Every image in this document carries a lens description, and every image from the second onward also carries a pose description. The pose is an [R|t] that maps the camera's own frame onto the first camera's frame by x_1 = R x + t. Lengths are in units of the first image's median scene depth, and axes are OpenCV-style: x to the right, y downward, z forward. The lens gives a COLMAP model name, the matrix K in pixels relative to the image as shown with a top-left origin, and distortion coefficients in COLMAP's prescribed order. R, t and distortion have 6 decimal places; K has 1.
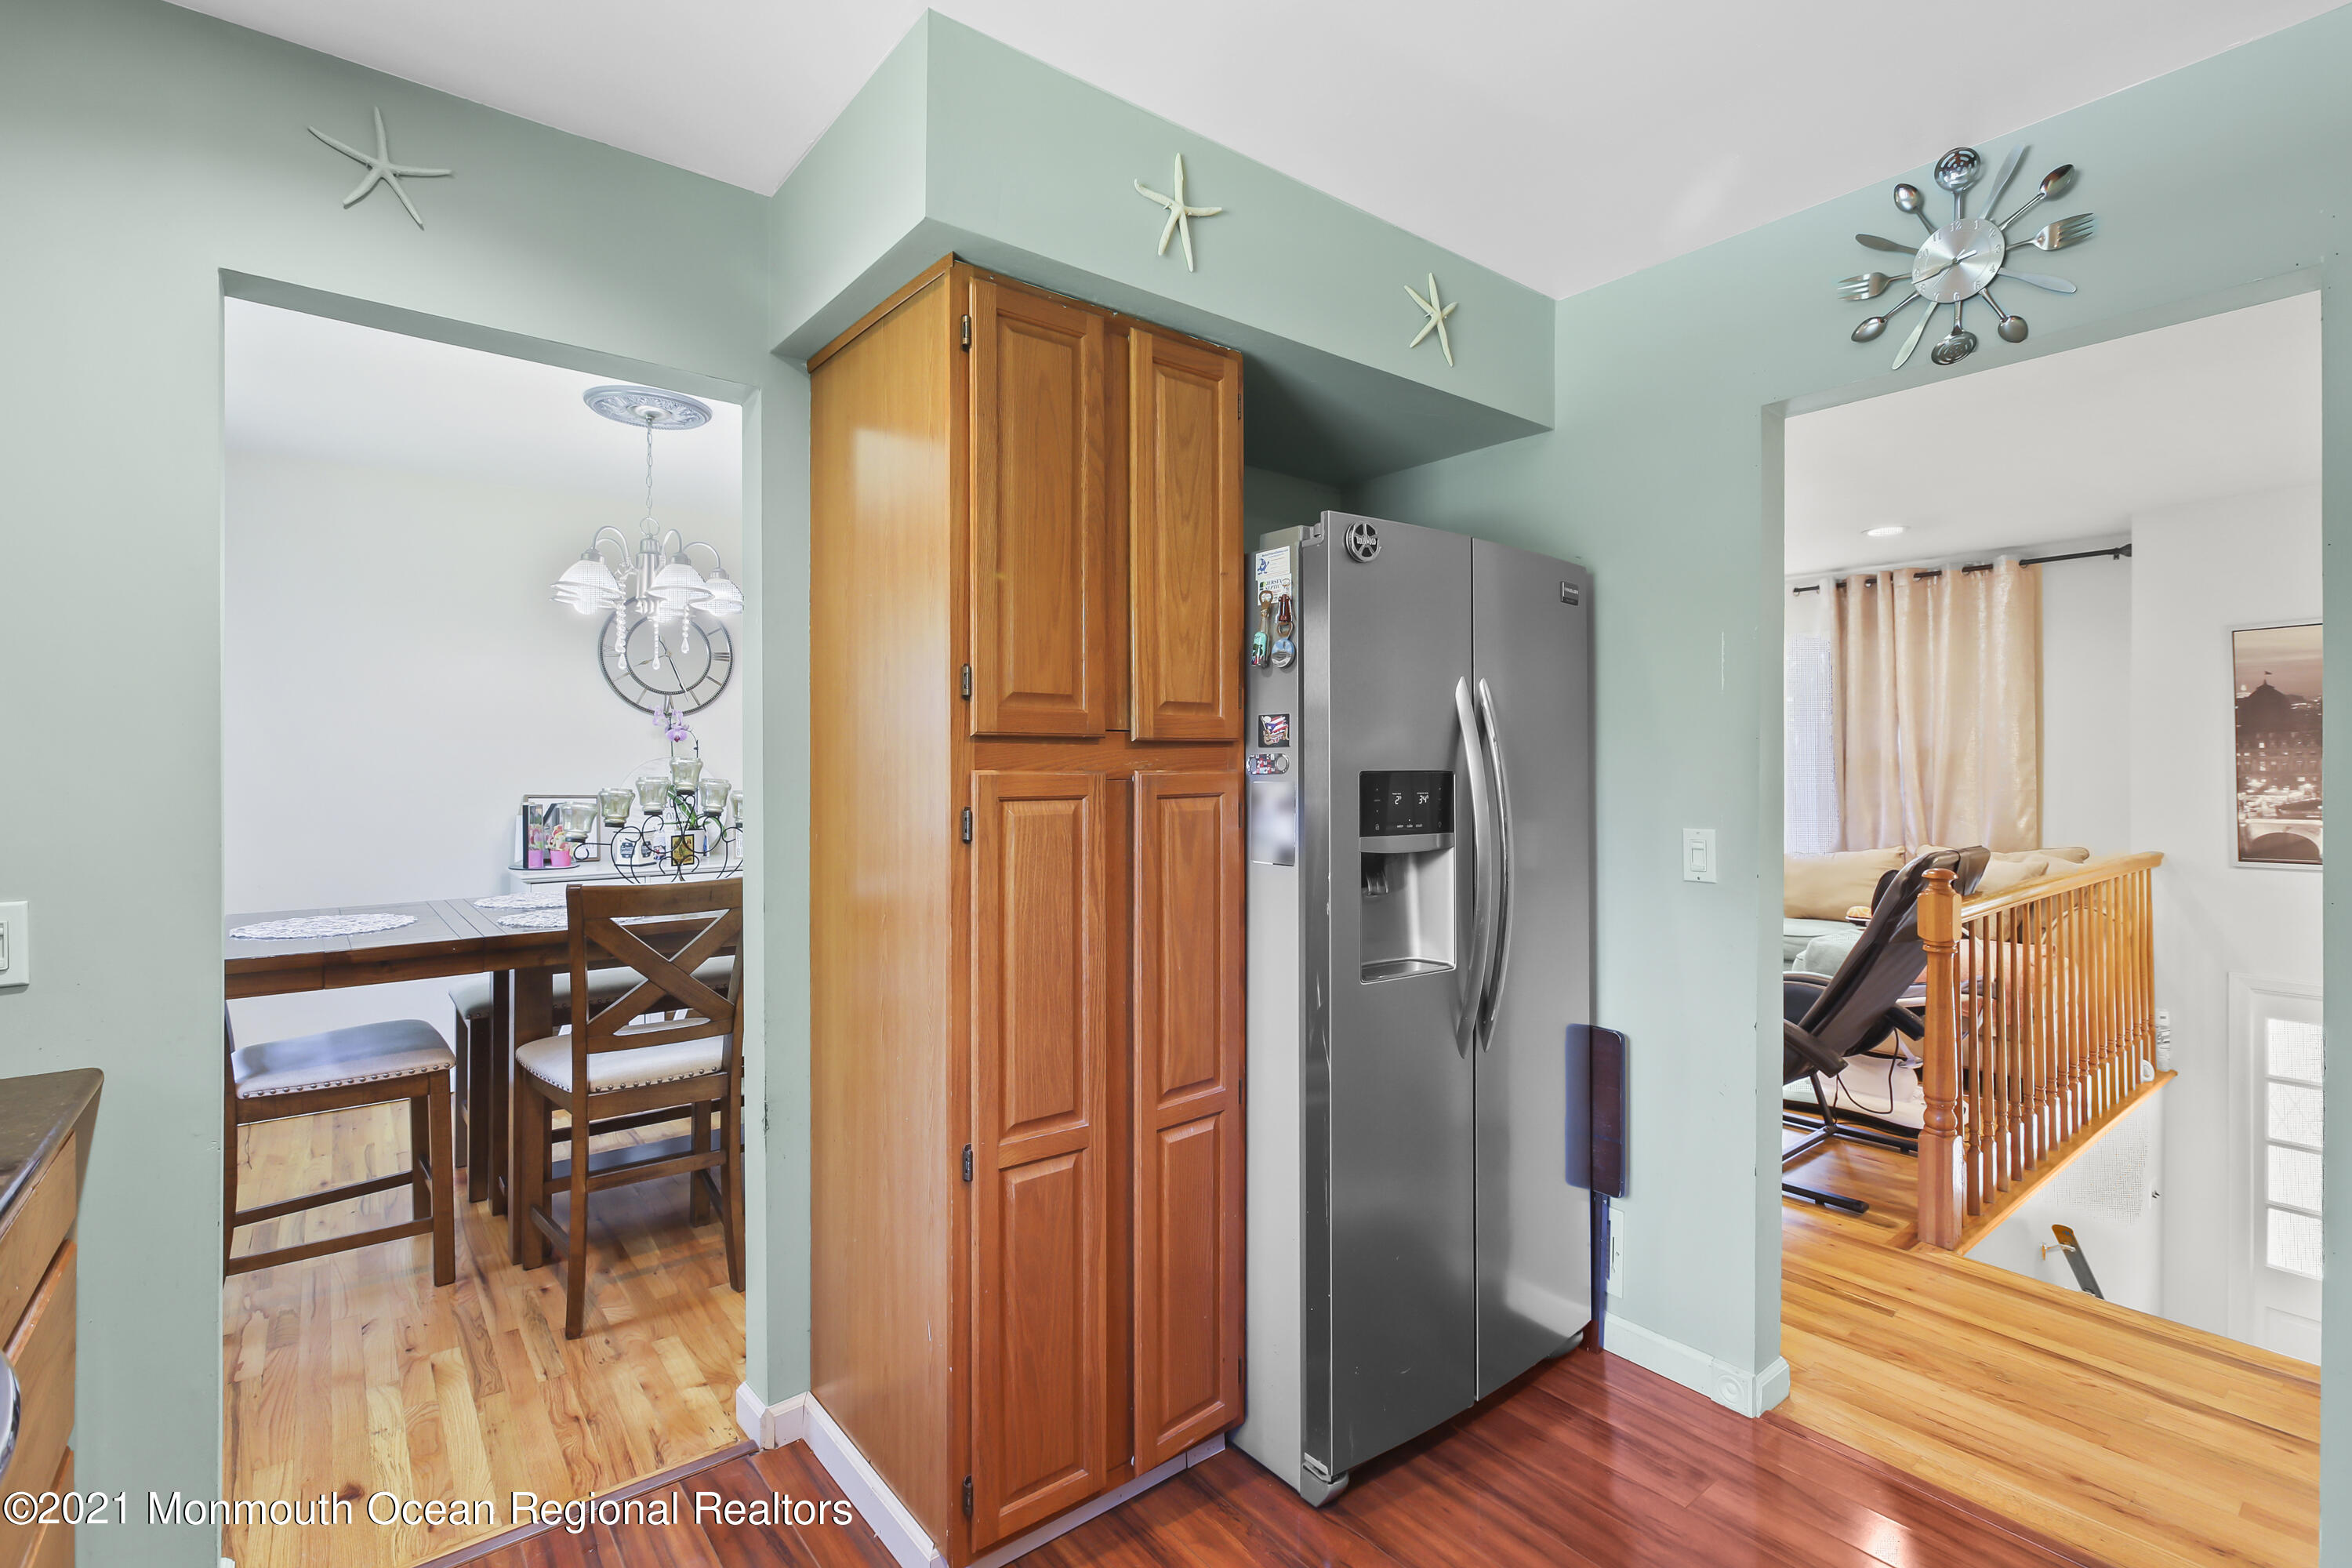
lens RADIAL K [[1061.0, 0, 1193.9], [0, 1061.0, 760.4], [0, 0, 1]] dist [-0.000279, 0.000558]
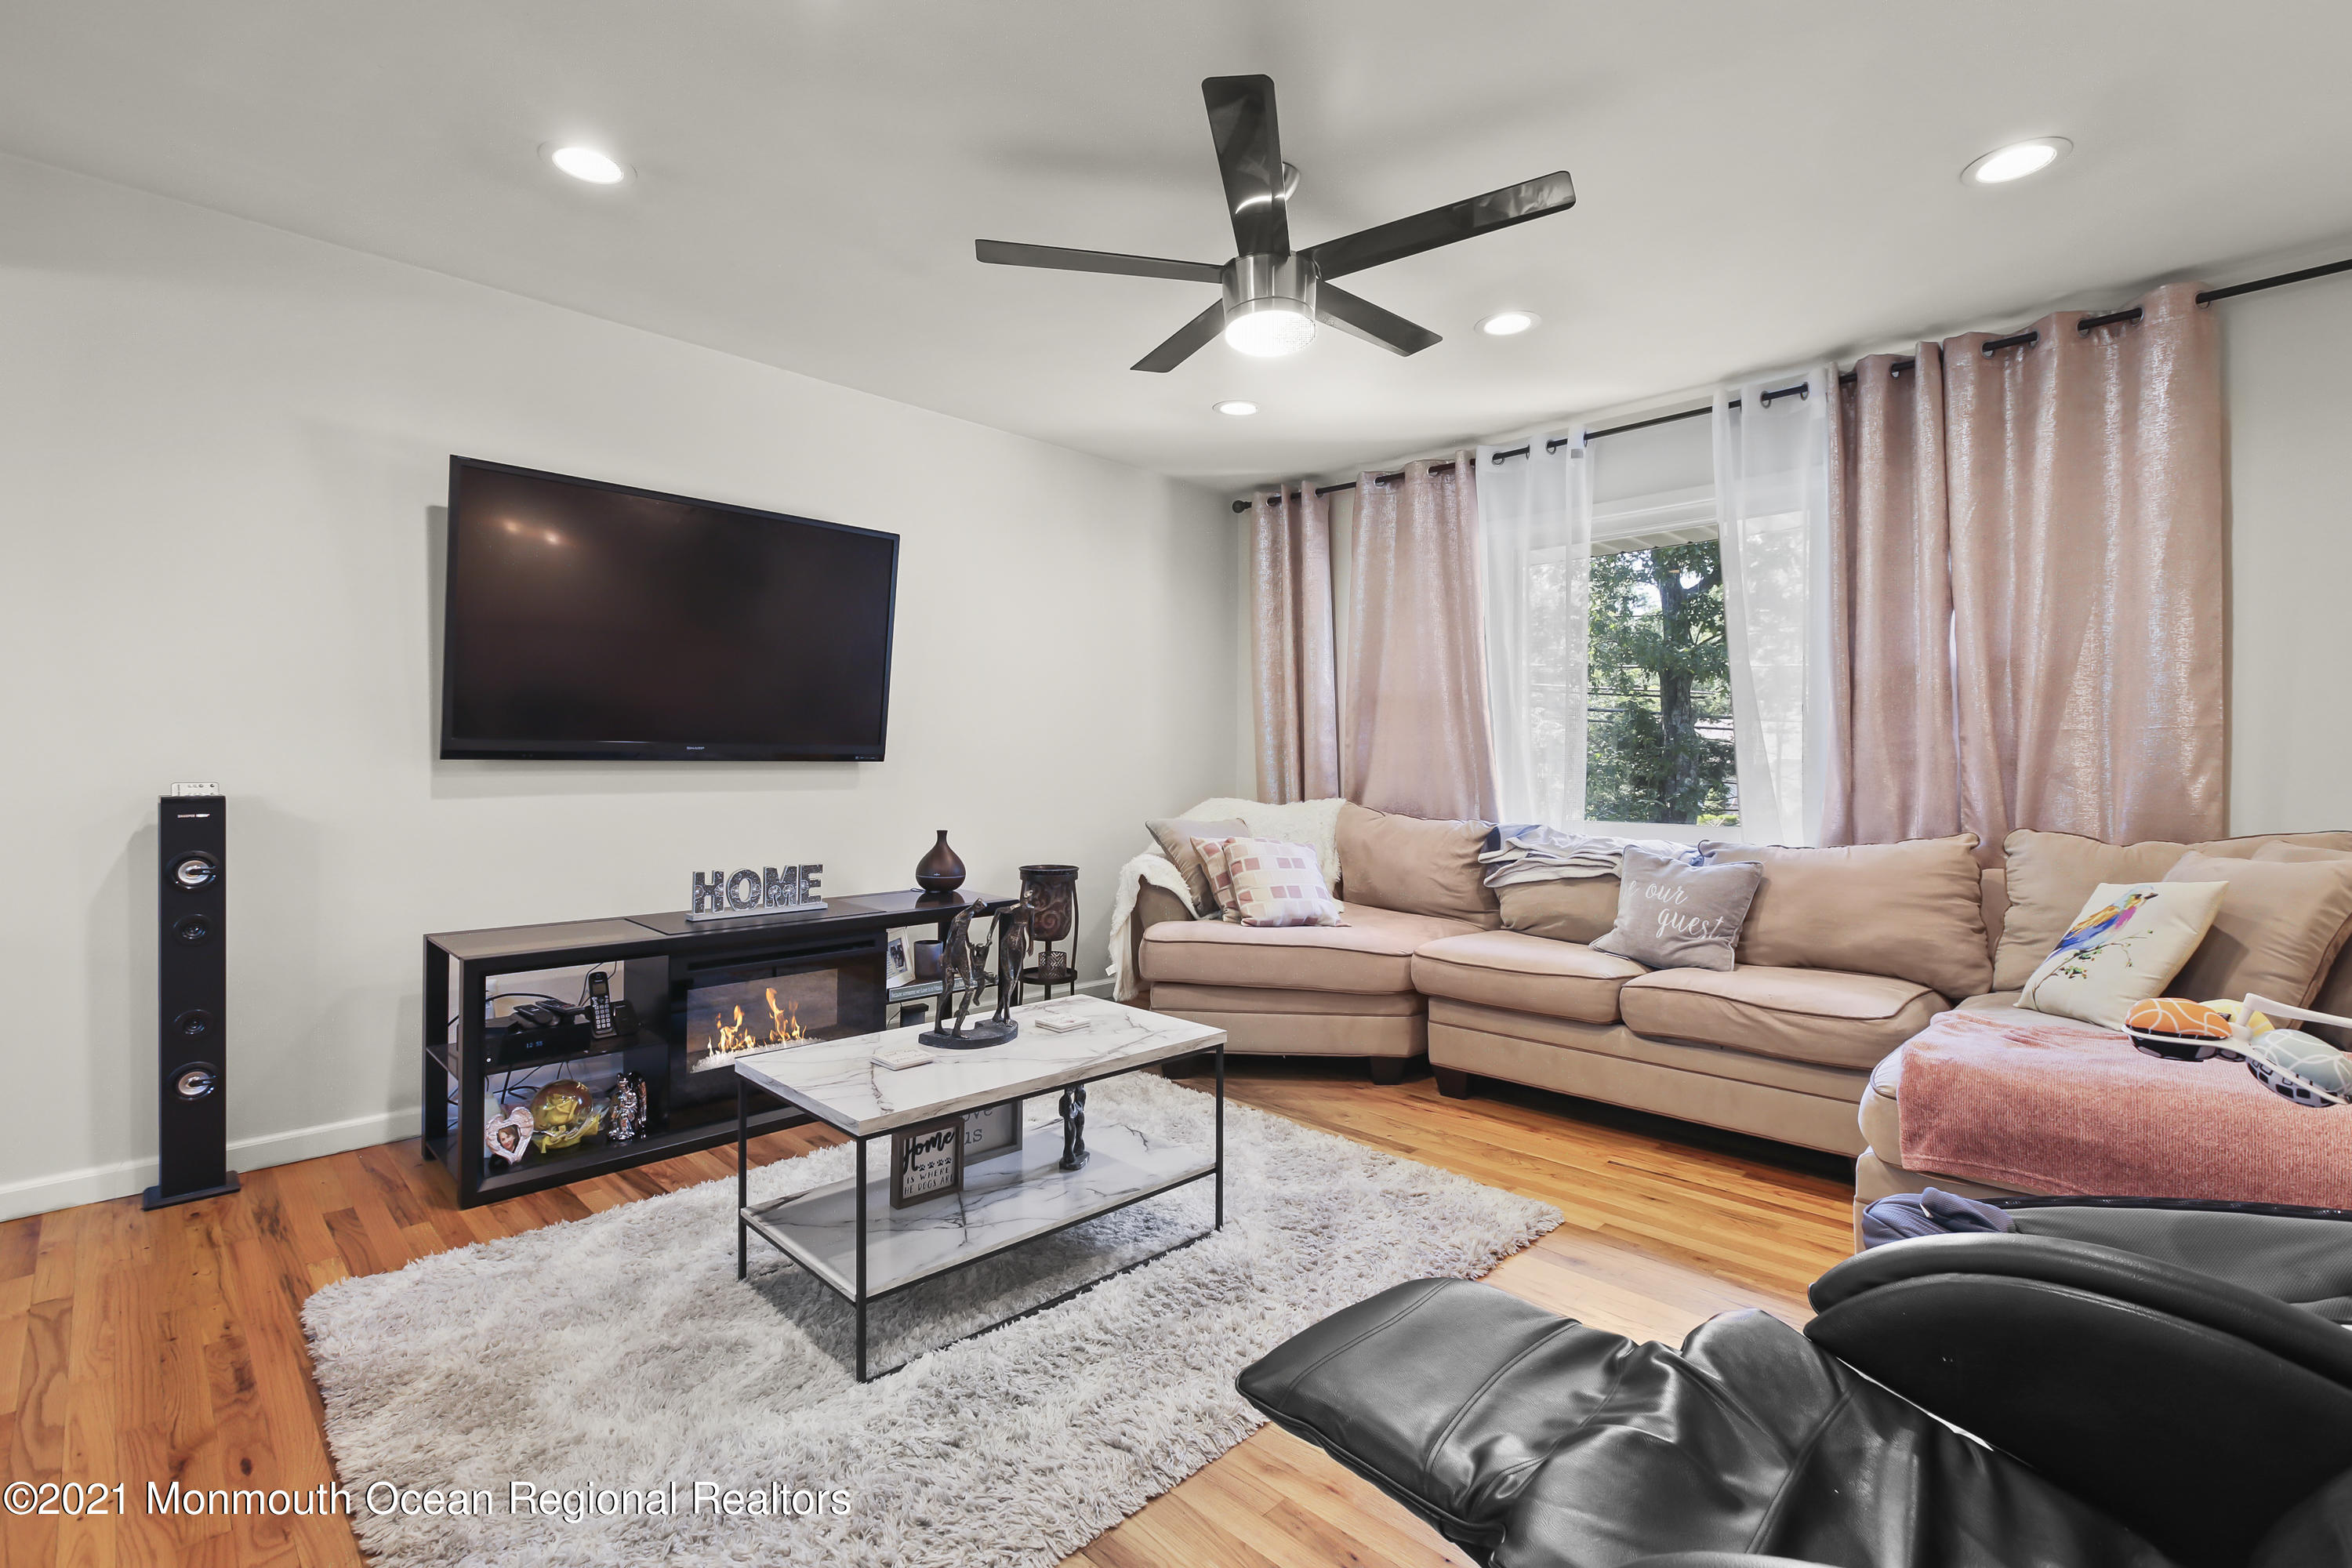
lens RADIAL K [[1061.0, 0, 1190.5], [0, 1061.0, 767.9], [0, 0, 1]] dist [-0.000279, 0.000558]
pose [[0.993949, 0.005131, 0.109718, 0.218167], [-0.005318, 0.999985, 0.001412, 0.050969], [-0.109709, -0.001987, 0.993962, 0.524869]]
